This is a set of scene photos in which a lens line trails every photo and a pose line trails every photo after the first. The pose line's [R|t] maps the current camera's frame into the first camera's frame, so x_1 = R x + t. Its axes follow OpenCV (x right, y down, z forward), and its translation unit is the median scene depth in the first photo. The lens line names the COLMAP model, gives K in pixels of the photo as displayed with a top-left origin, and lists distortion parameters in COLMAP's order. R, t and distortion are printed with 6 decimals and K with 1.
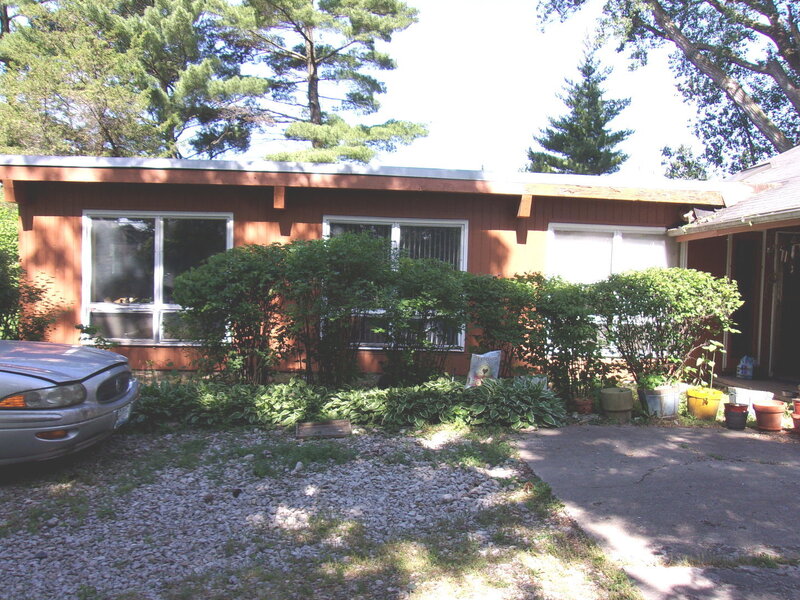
lens RADIAL K [[728.7, 0, 399.3], [0, 728.7, 302.0], [0, 0, 1]] dist [-0.000303, 0.000000]
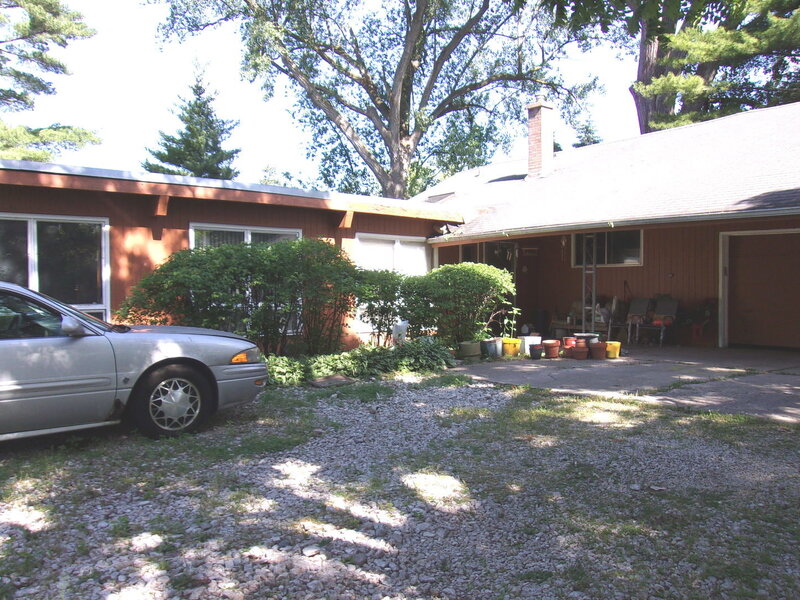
lens RADIAL K [[728.7, 0, 400.7], [0, 728.7, 299.7], [0, 0, 1]] dist [-0.000303, 0.000000]
pose [[0.817978, -0.034419, 0.574219, -0.487907], [0.045159, 0.998970, -0.004451, 0.022223], [-0.573474, 0.029572, 0.818690, -0.121266]]
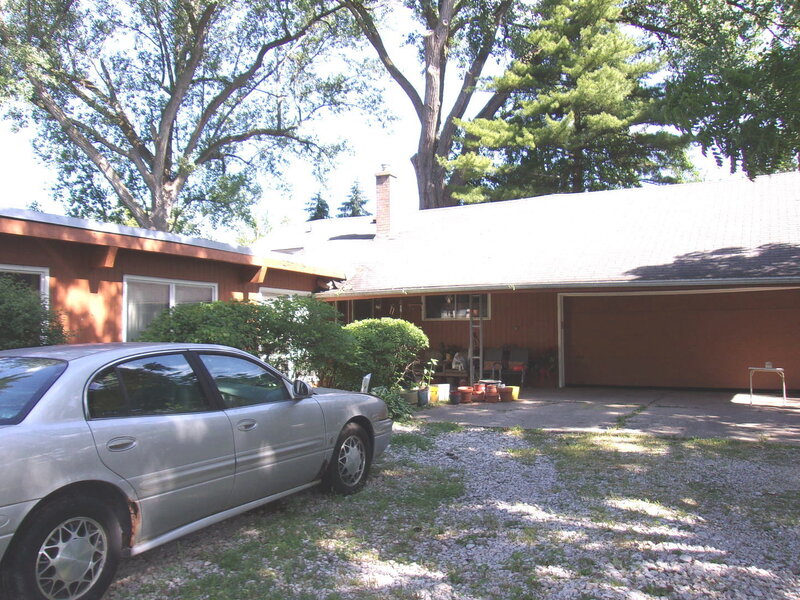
lens RADIAL K [[728.7, 0, 392.3], [0, 728.7, 302.7], [0, 0, 1]] dist [-0.000303, 0.000000]
pose [[0.517356, 0.007678, 0.855736, -0.808915], [0.055525, 0.997552, -0.042519, -0.009588], [-0.853967, 0.069513, 0.515663, 0.106417]]
